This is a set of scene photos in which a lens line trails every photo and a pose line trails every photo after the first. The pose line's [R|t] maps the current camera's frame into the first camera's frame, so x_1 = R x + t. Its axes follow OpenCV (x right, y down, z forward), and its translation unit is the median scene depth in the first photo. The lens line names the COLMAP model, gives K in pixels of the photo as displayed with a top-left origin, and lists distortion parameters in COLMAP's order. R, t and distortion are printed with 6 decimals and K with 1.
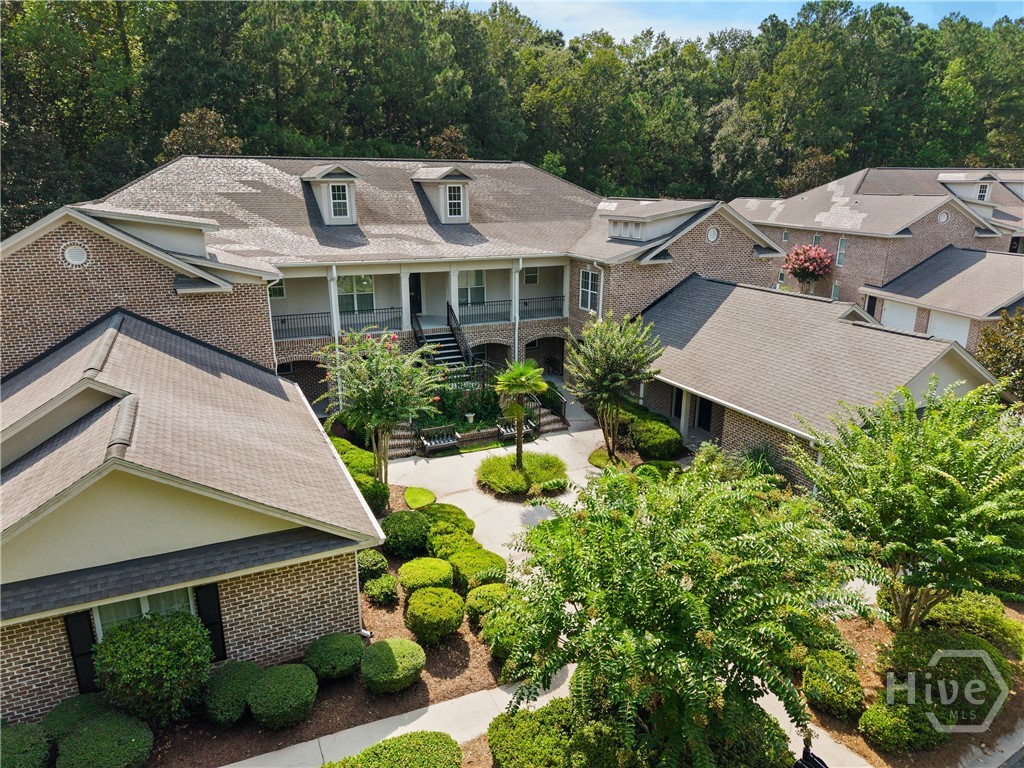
lens RADIAL K [[681.7, 0, 511.7], [0, 681.7, 388.1], [0, 0, 1]] dist [0.026034, -0.023097]
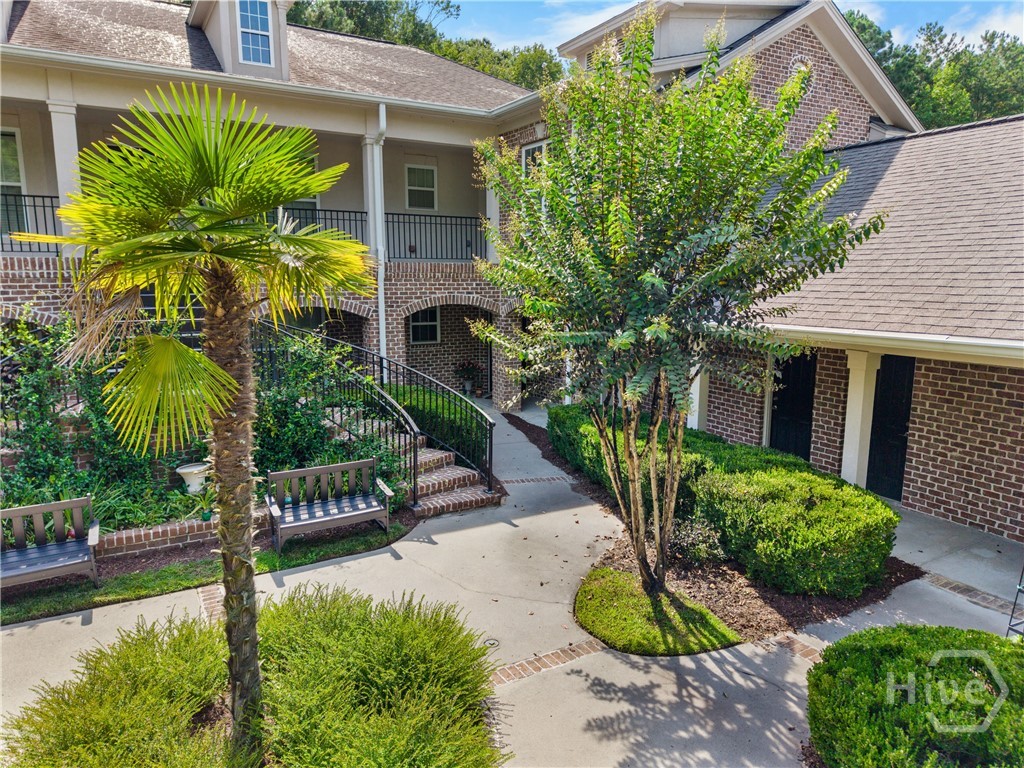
lens RADIAL K [[684.3, 0, 515.2], [0, 684.3, 381.1], [0, 0, 1]] dist [0.005502, -0.001909]
pose [[0.995443, -0.015434, 0.094100, 0.052951], [0.027673, 0.991104, -0.130184, 0.039702], [-0.091254, 0.132195, 0.987014, 0.585867]]
